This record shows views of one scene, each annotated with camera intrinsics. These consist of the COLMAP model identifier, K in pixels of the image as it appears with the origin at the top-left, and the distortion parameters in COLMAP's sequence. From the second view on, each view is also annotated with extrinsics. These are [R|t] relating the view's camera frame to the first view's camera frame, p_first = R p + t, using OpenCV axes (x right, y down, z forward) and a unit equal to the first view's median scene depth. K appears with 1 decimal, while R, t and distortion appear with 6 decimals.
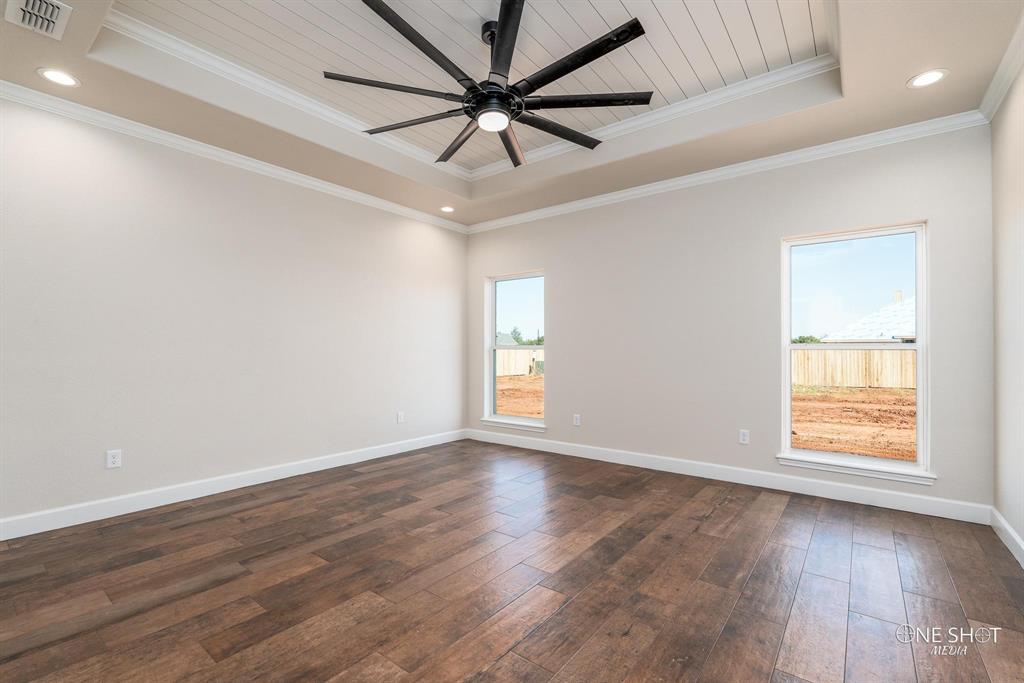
lens RADIAL K [[461.8, 0, 509.1], [0, 461.8, 344.0], [0, 0, 1]] dist [-0.001010, -0.000379]
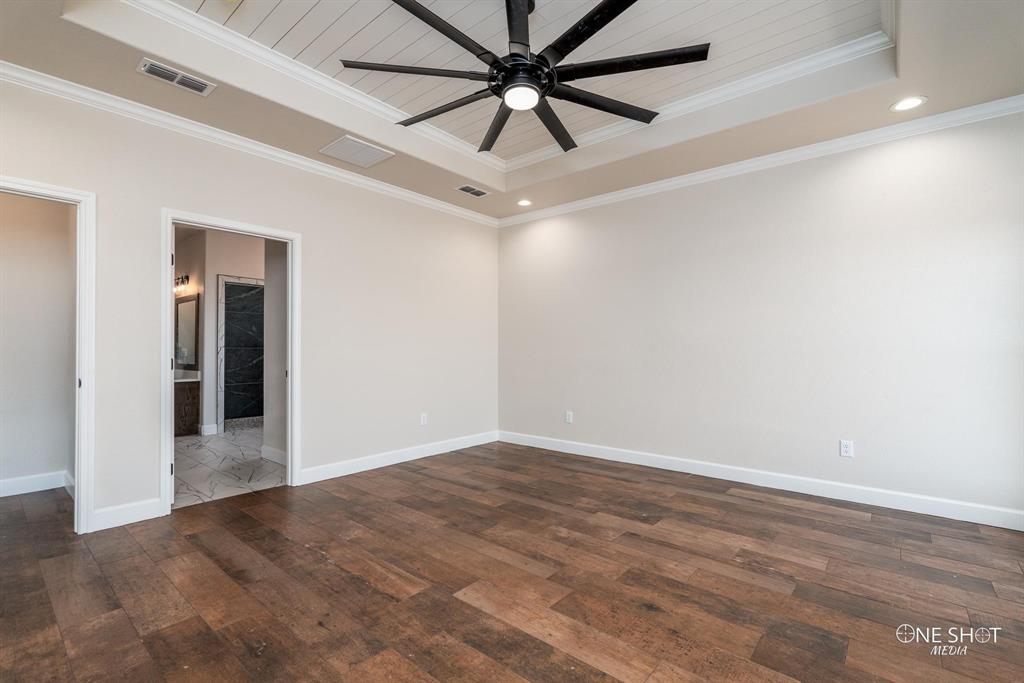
lens RADIAL K [[461.8, 0, 509.9], [0, 461.8, 346.6], [0, 0, 1]] dist [-0.001010, -0.000379]
pose [[-0.048947, -0.007161, -0.998776, 0.803701], [0.013493, 0.999878, -0.007831, 0.016773], [0.998710, -0.013859, -0.048844, 0.943454]]
